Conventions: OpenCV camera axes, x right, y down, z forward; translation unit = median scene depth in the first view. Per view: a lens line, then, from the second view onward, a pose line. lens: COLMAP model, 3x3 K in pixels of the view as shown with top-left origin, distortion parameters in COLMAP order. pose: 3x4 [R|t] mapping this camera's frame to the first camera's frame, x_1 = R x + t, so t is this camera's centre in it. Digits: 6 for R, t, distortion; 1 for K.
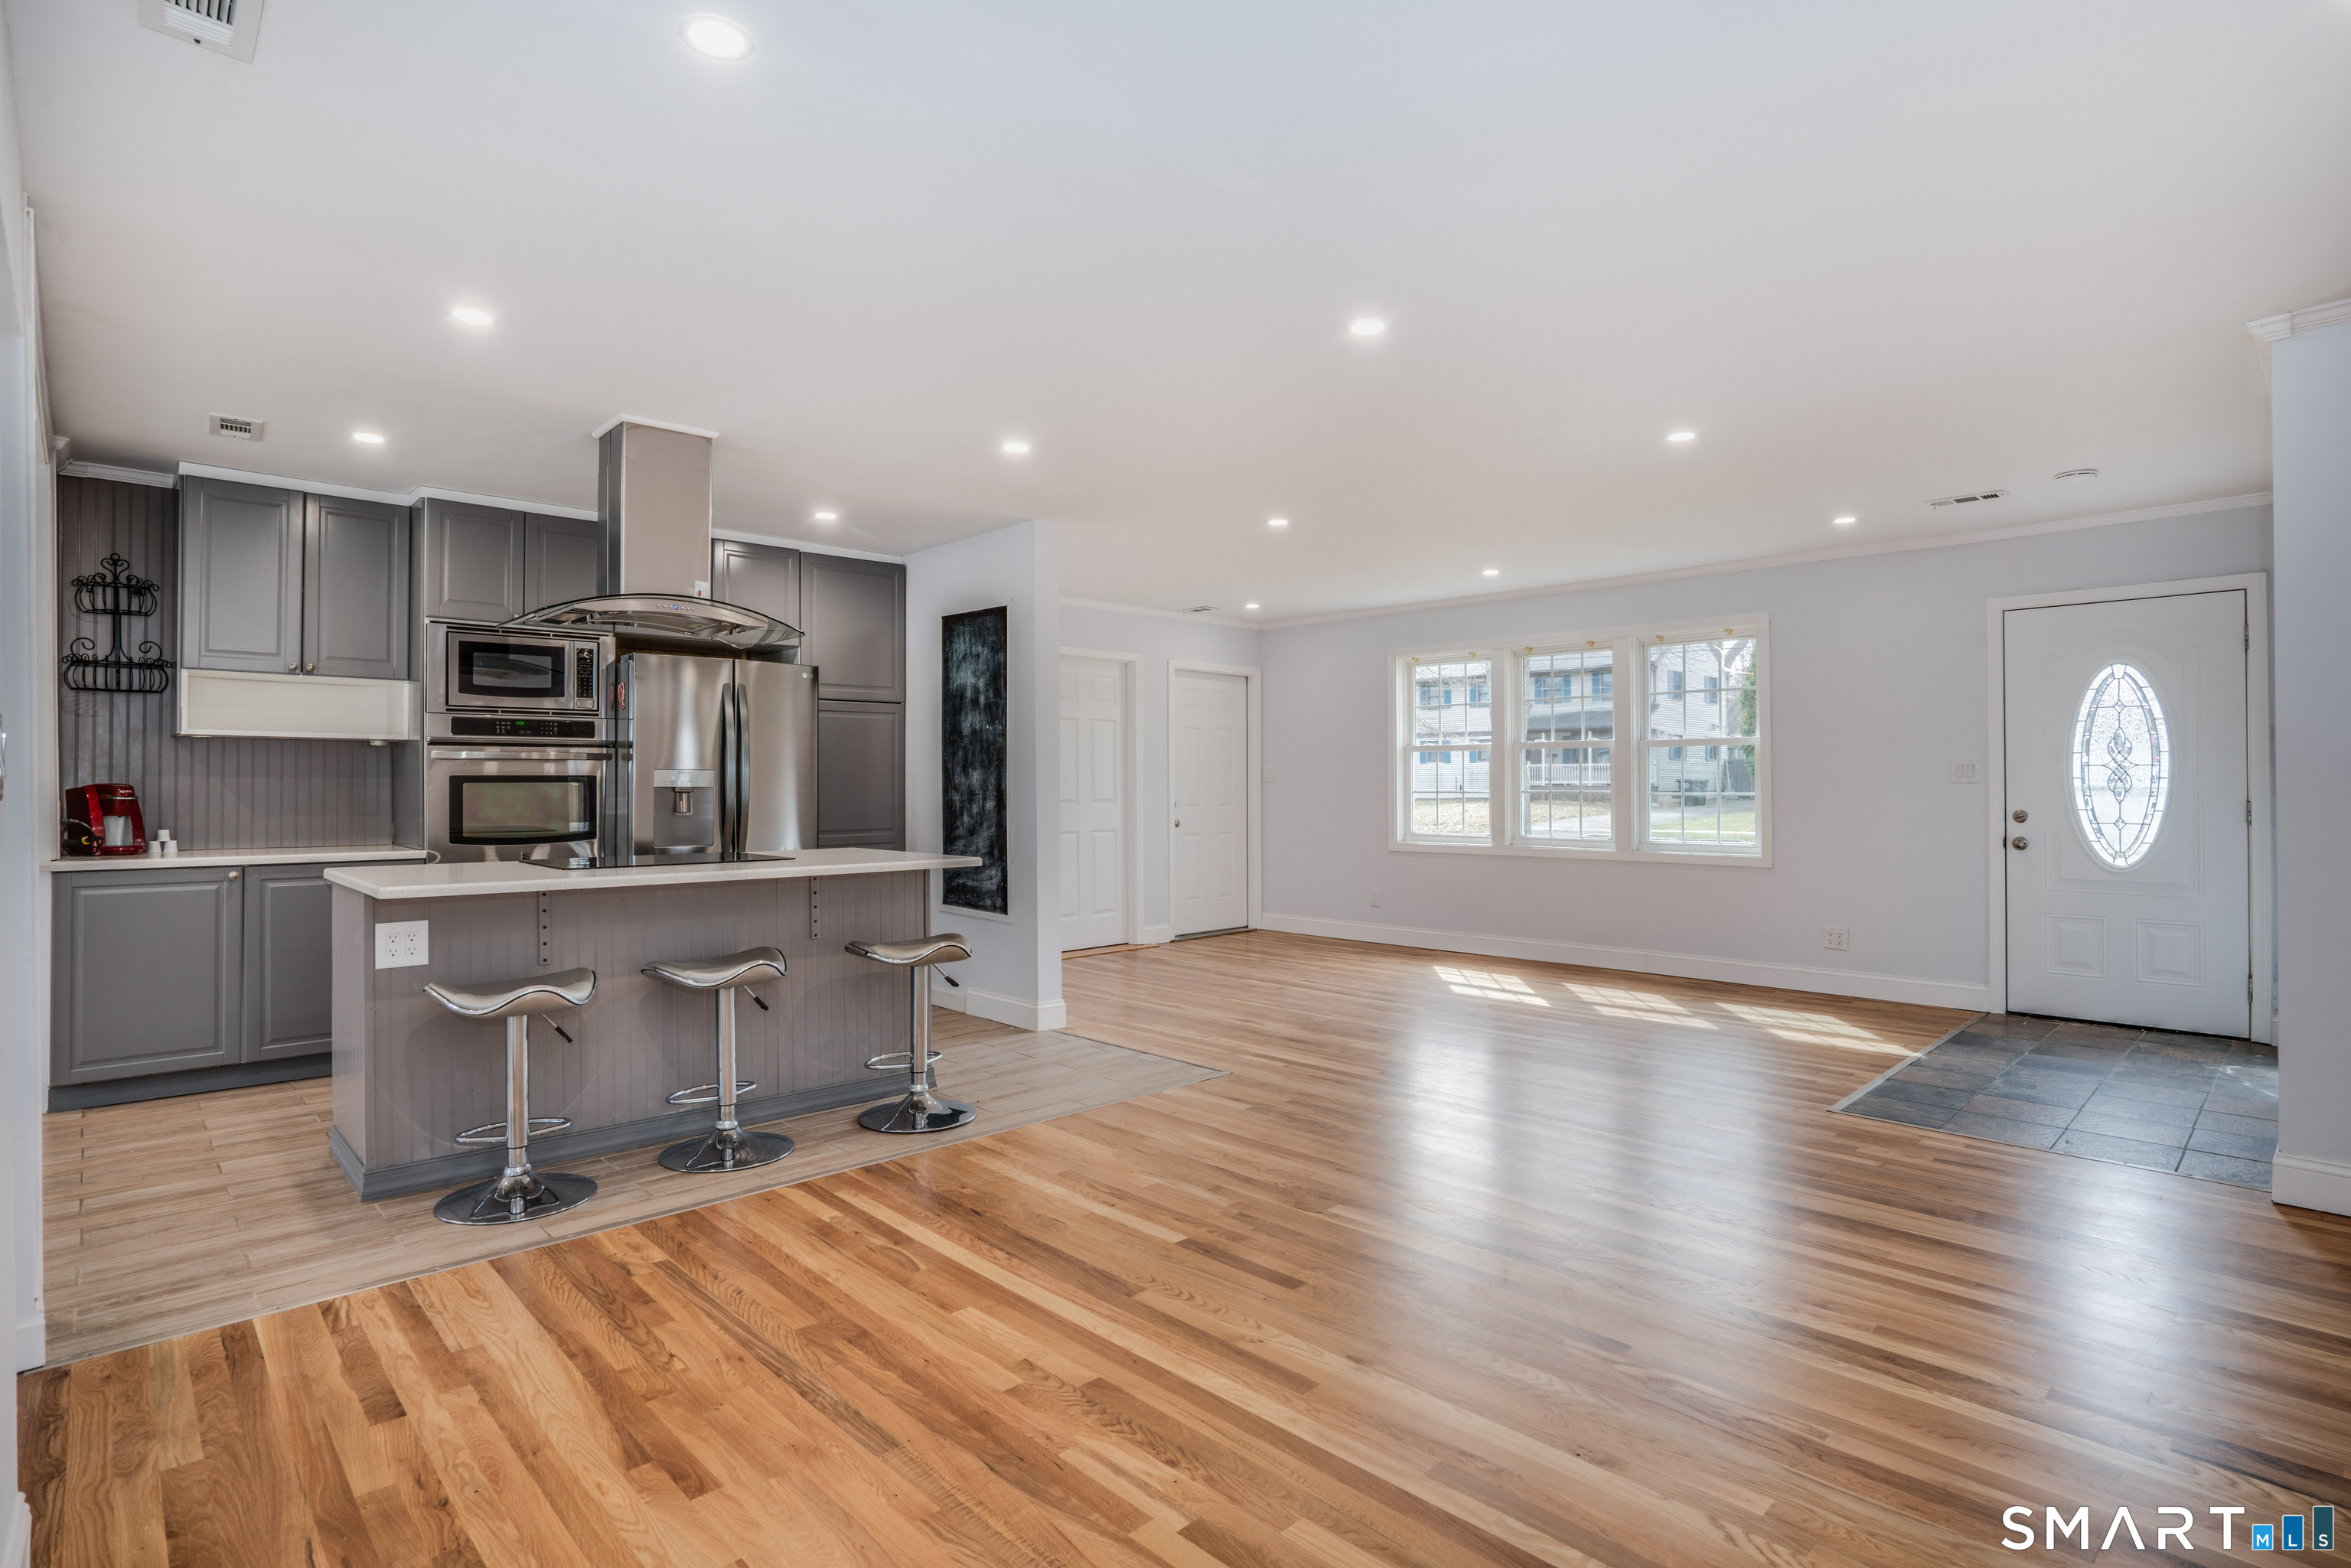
lens RADIAL K [[1157.3, 0, 1179.1], [0, 1157.3, 782.0], [0, 0, 1]] dist [-0.050799, 0.025338]
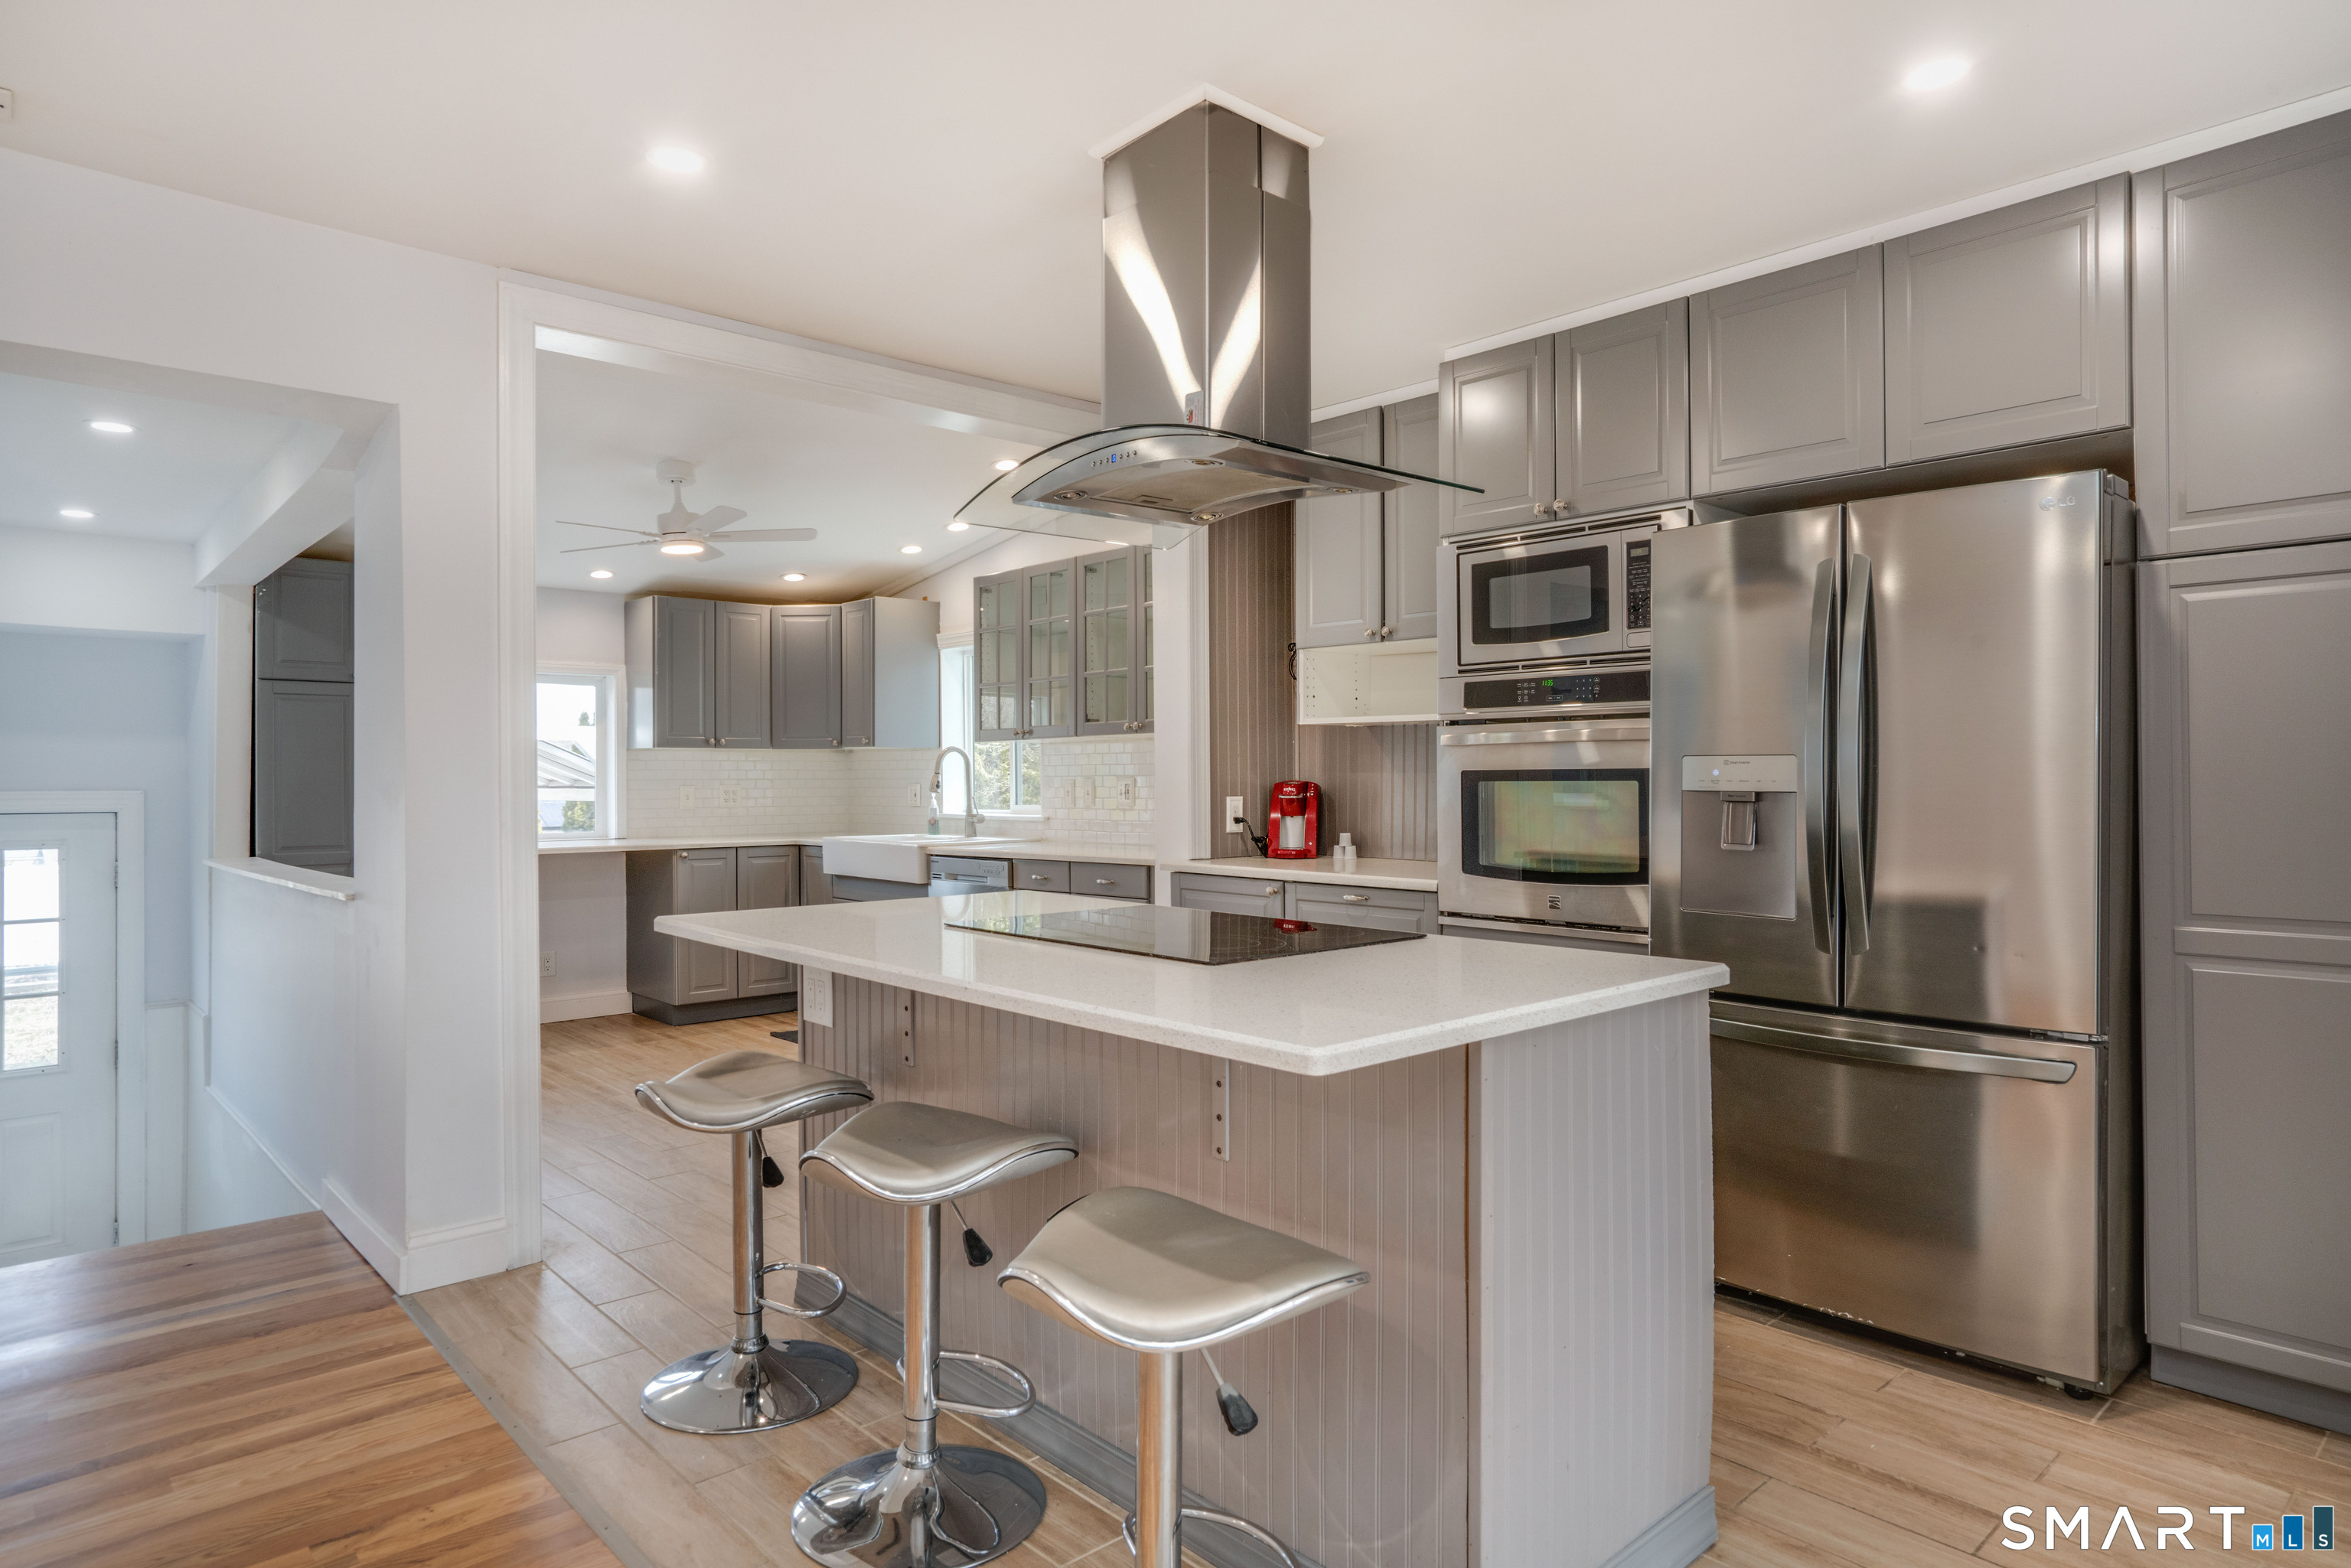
lens RADIAL K [[1358.0, 0, 1175.5], [0, 1358.0, 784.0], [0, 0, 1]] dist [-0.015255, 0.001691]
pose [[-0.031067, 0.007743, -0.999487, 0.148943], [0.005516, 0.999956, 0.007575, -0.004624], [0.999502, -0.005277, -0.031109, 0.824117]]
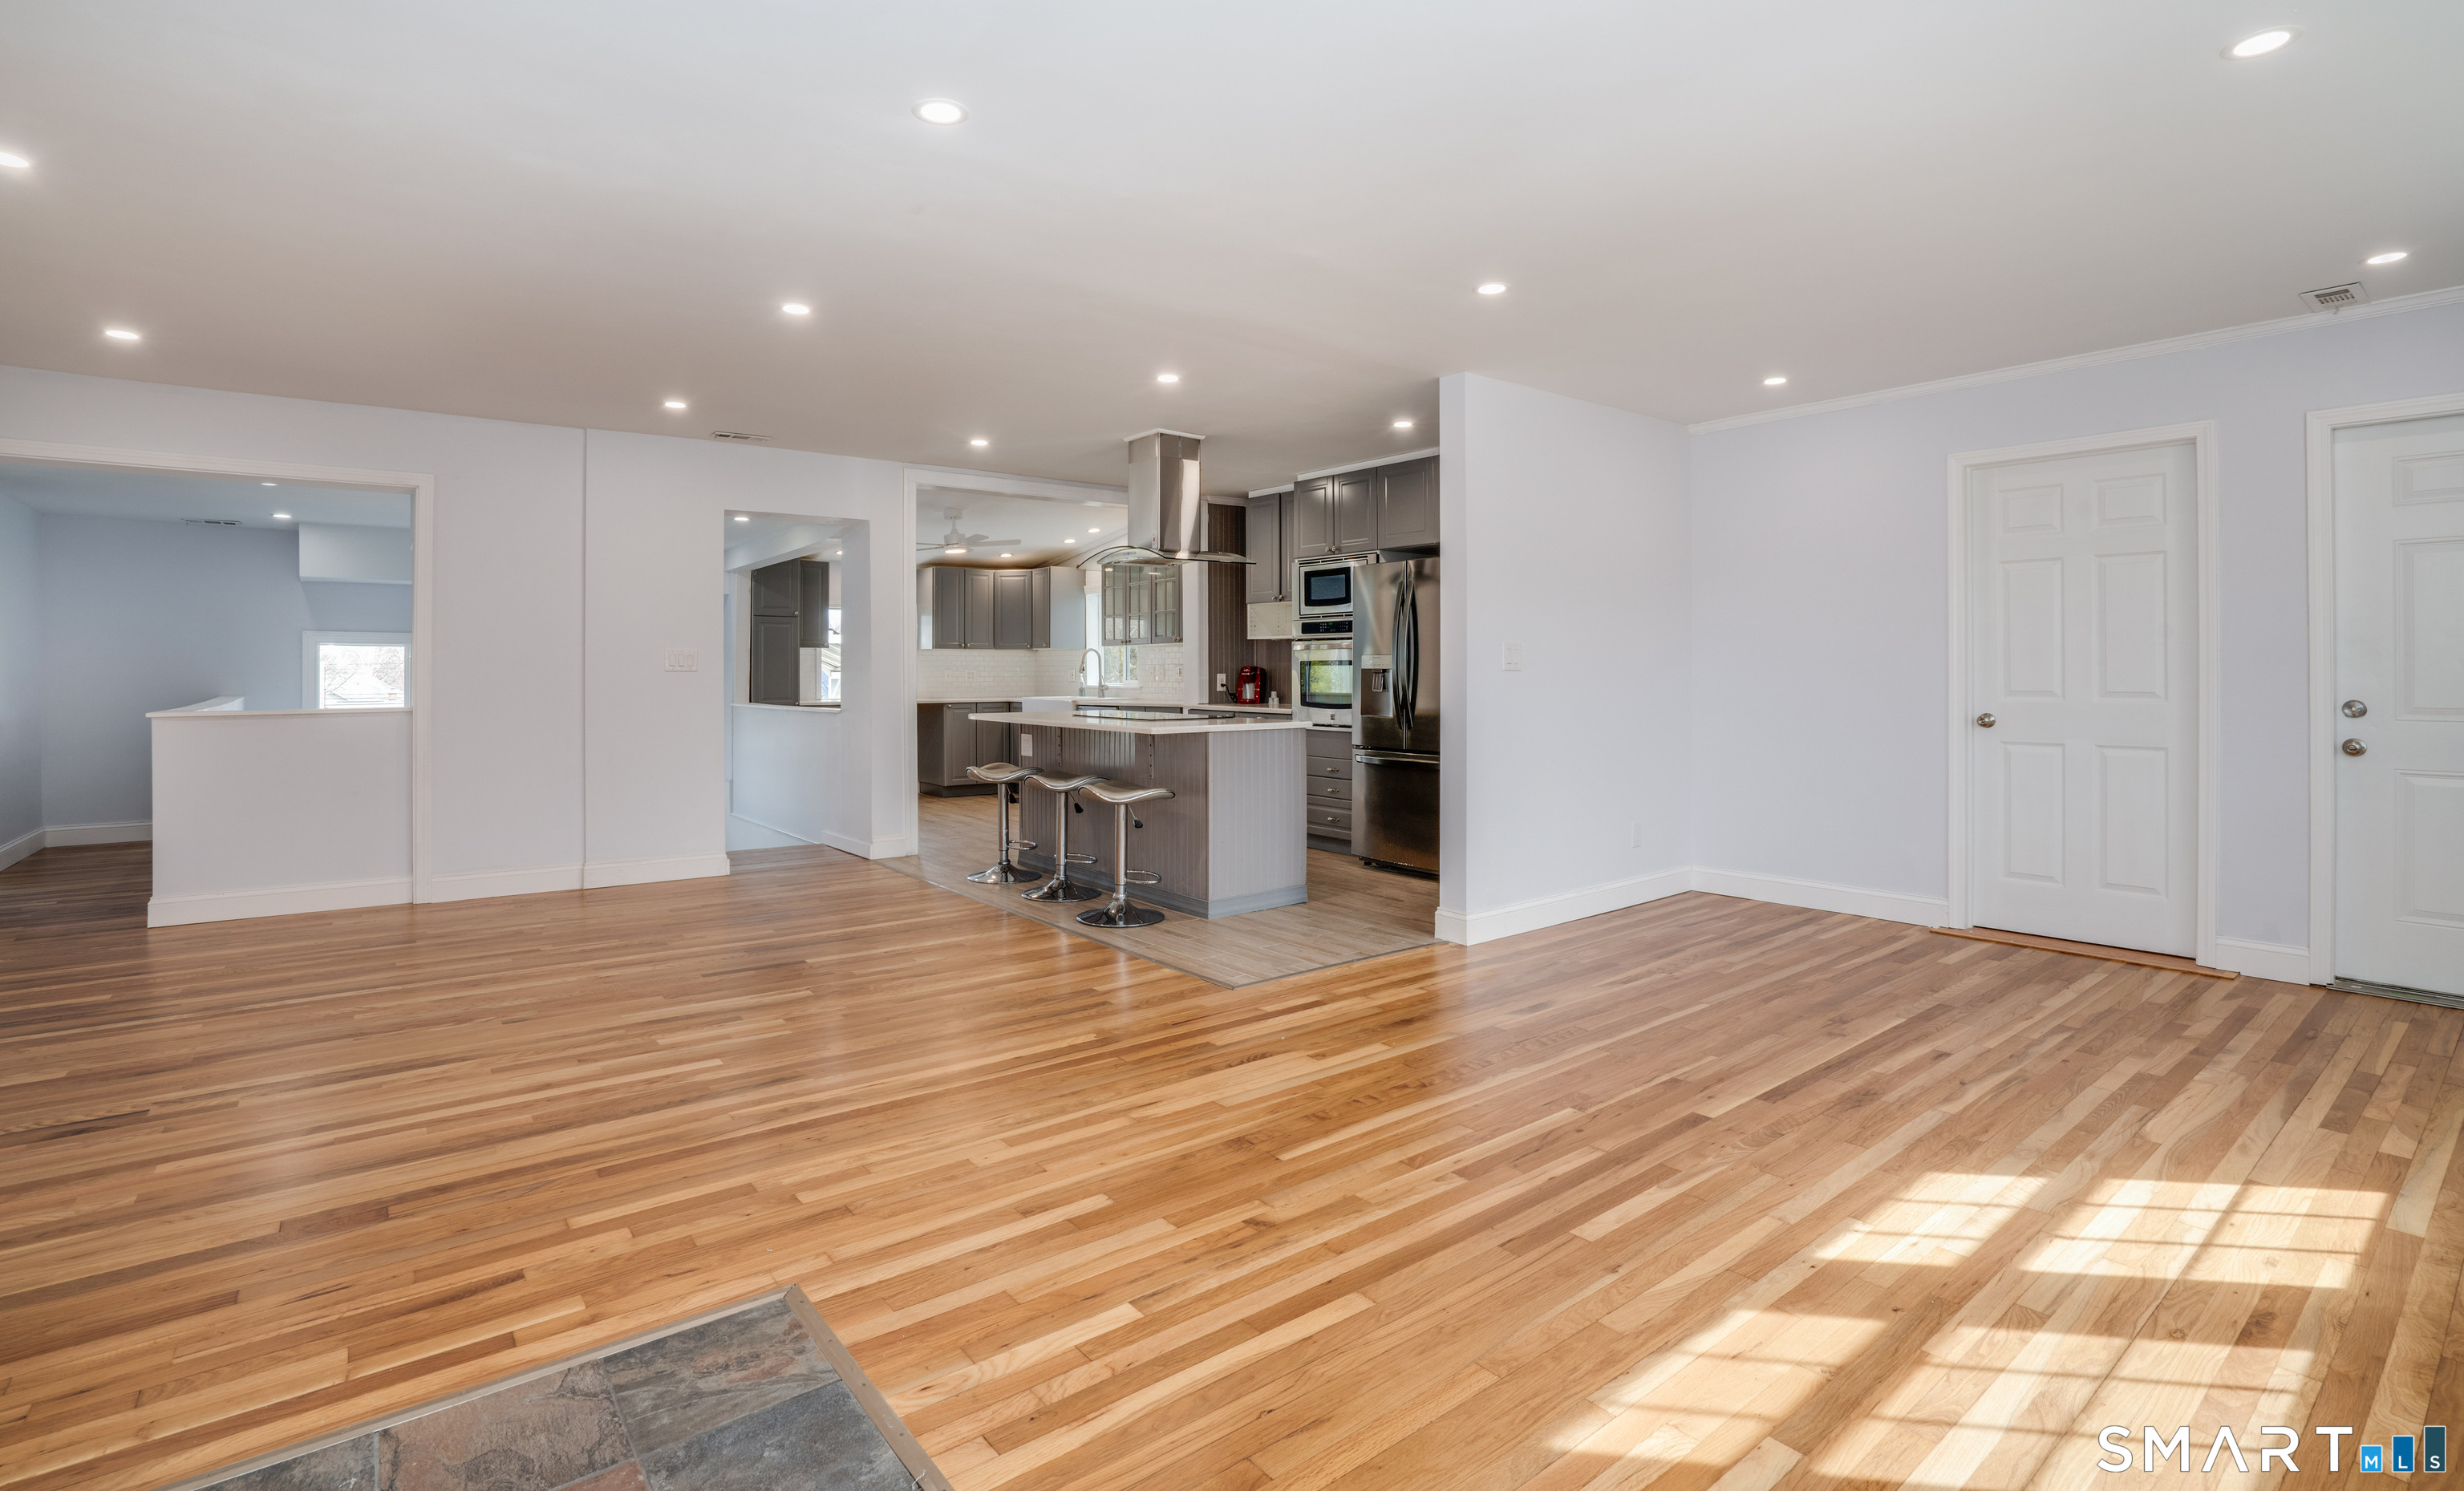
lens RADIAL K [[1144.3, 0, 1224.8], [0, 1144.3, 672.2], [0, 0, 1]] dist [-0.043355, 0.000770]
pose [[-0.099154, 0.004530, -0.995062, 0.860620], [0.002644, 0.999987, 0.004289, 0.002397], [0.995069, -0.002205, -0.099165, 1.009442]]
